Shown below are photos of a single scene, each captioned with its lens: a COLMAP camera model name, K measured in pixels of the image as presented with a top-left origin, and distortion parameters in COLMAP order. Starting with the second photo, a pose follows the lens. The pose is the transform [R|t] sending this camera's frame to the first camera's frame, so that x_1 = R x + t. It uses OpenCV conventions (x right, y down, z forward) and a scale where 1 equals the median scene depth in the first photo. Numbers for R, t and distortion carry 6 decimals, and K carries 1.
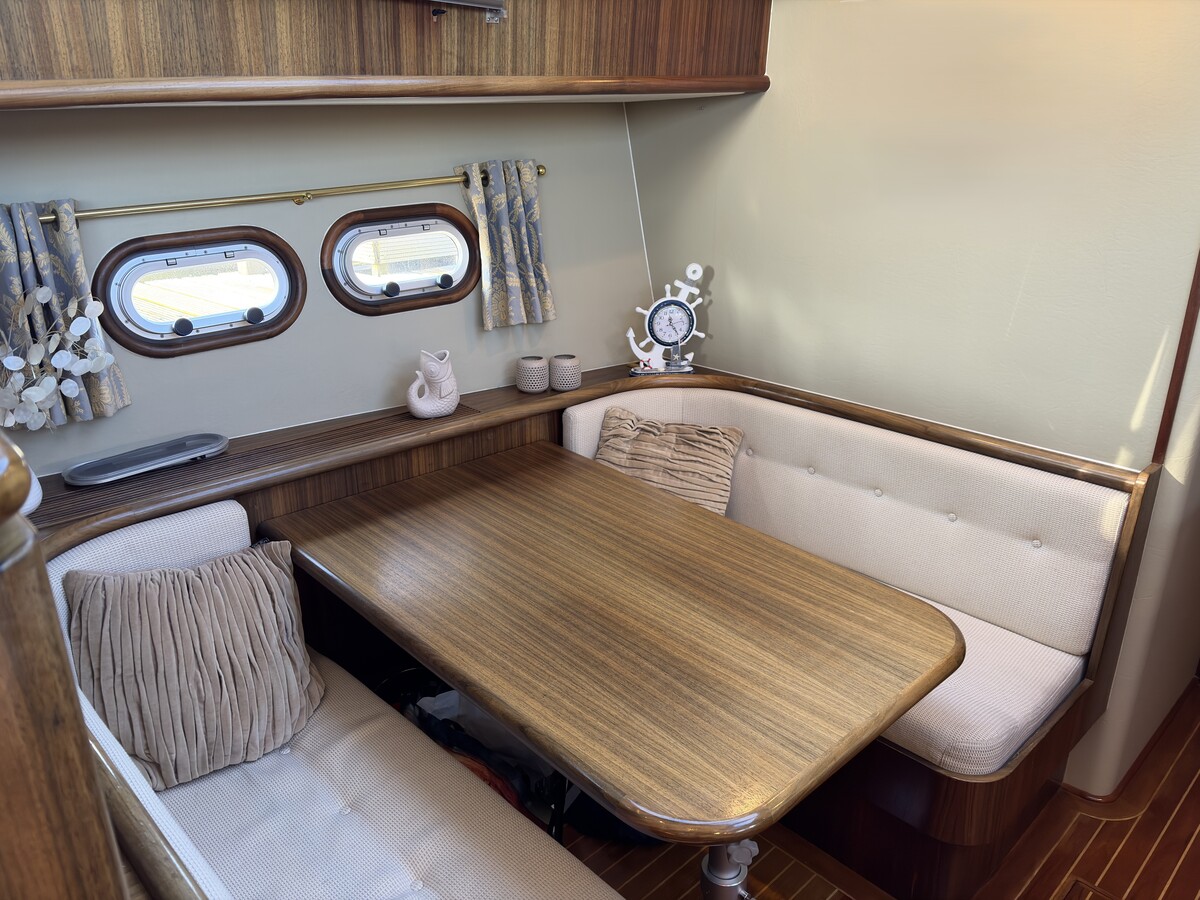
lens RADIAL K [[901.3, 0, 601.7], [0, 901.3, 448.7], [0, 0, 1]] dist [0.039134, -0.042153]
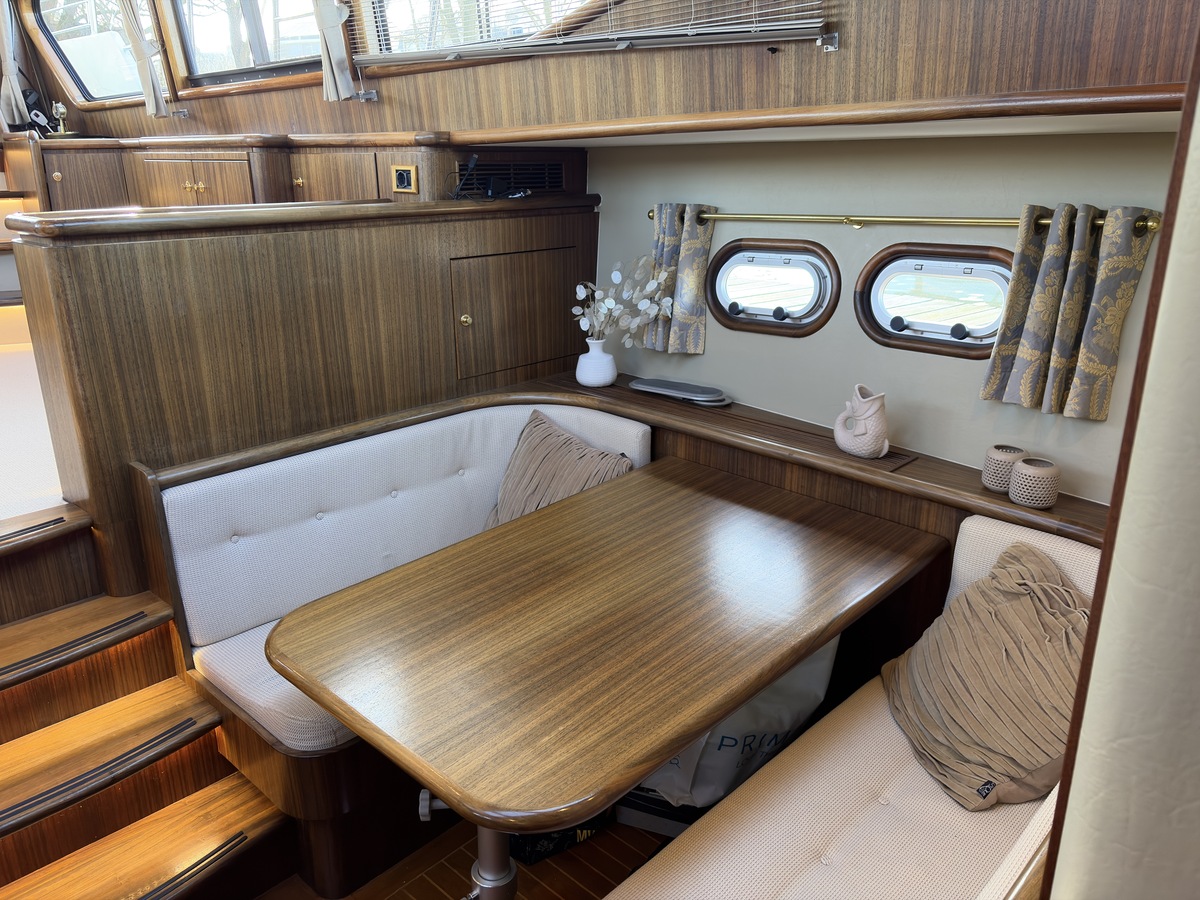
lens RADIAL K [[901.3, 0, 600.8], [0, 901.3, 448.6], [0, 0, 1]] dist [0.039134, -0.042153]
pose [[0.043998, 0.317378, -0.947278, 0.888072], [-0.349879, 0.893040, 0.282956, -0.271633], [0.935761, 0.318983, 0.150336, 0.740341]]
